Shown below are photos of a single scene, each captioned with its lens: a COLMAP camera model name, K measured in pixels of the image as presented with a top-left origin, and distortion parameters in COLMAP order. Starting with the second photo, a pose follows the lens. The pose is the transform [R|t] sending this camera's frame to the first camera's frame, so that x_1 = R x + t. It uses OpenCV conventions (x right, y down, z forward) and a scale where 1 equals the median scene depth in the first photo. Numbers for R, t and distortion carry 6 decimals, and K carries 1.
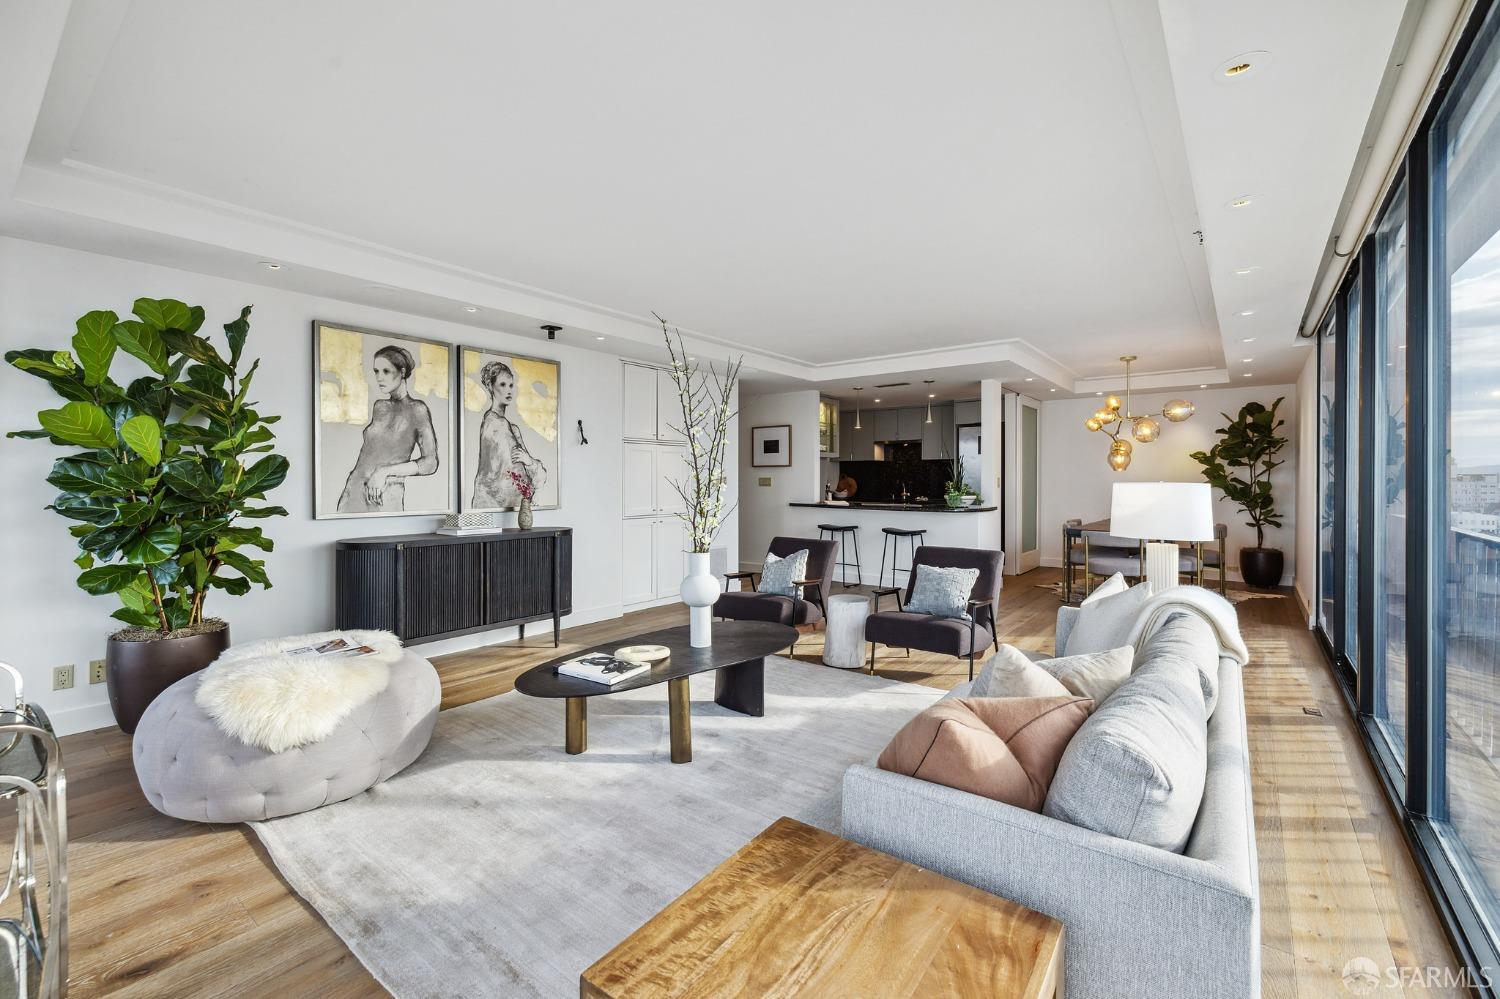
lens RADIAL K [[637.1, 0, 745.5], [0, 637.1, 484.6], [0, 0, 1]] dist [-0.000109, 0.000303]
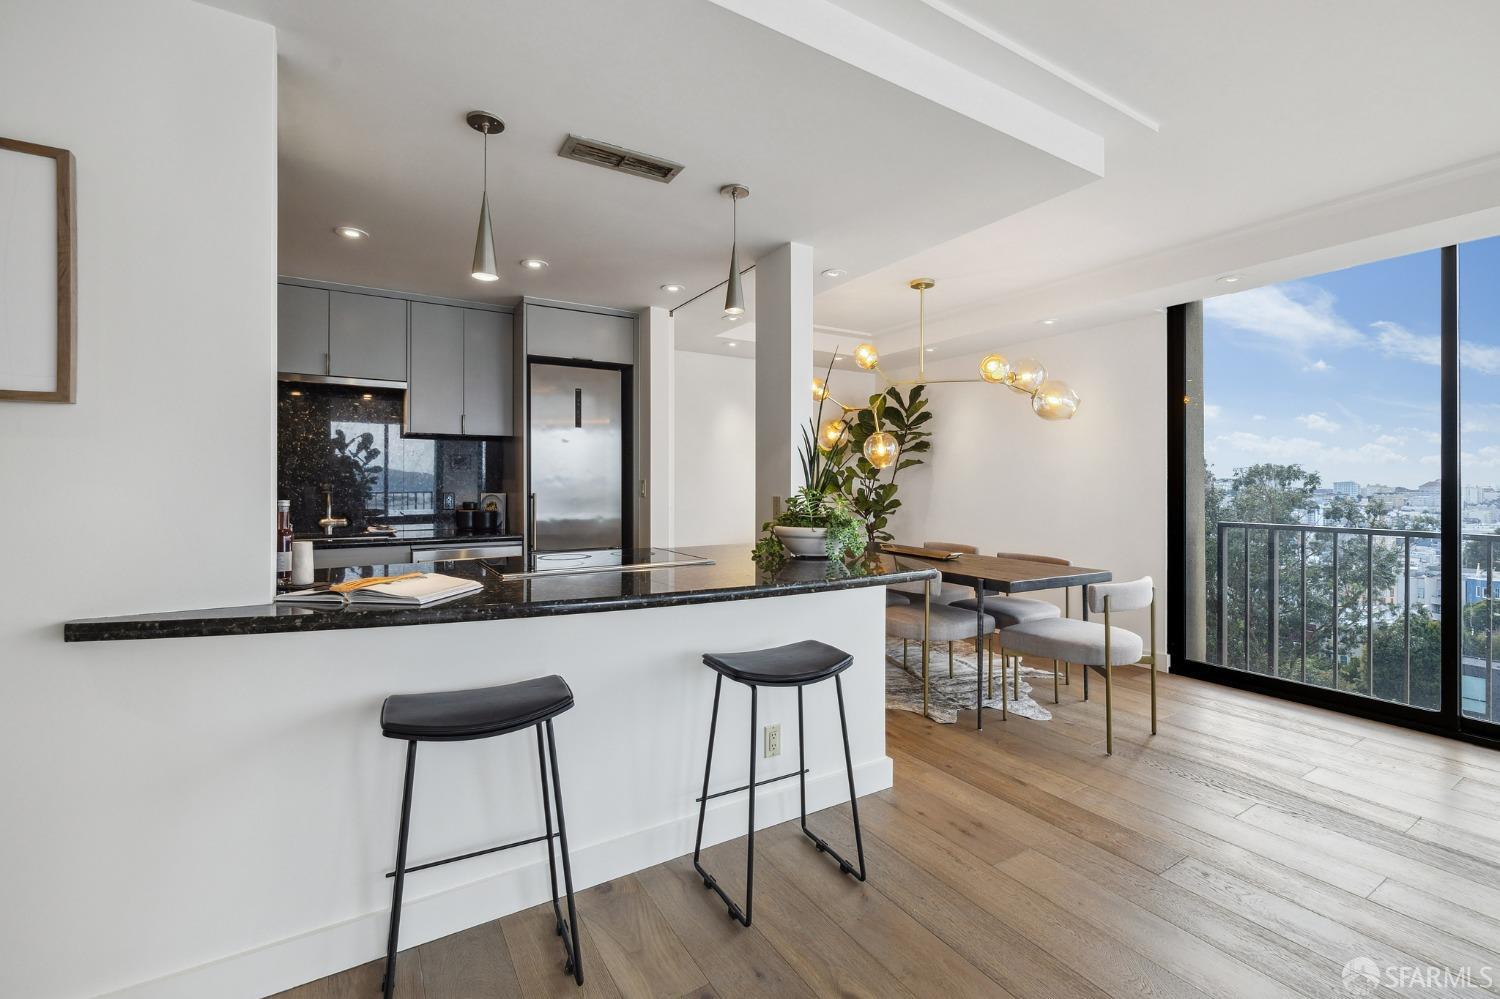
lens RADIAL K [[637.1, 0, 745.5], [0, 637.1, 484.6], [0, 0, 1]] dist [-0.000109, 0.000303]
pose [[0.341011, -0.001665, 0.940058, -0.026067], [0.006003, 0.999982, -0.000407, -0.005956], [-0.940040, 0.005782, 0.341015, 0.778858]]
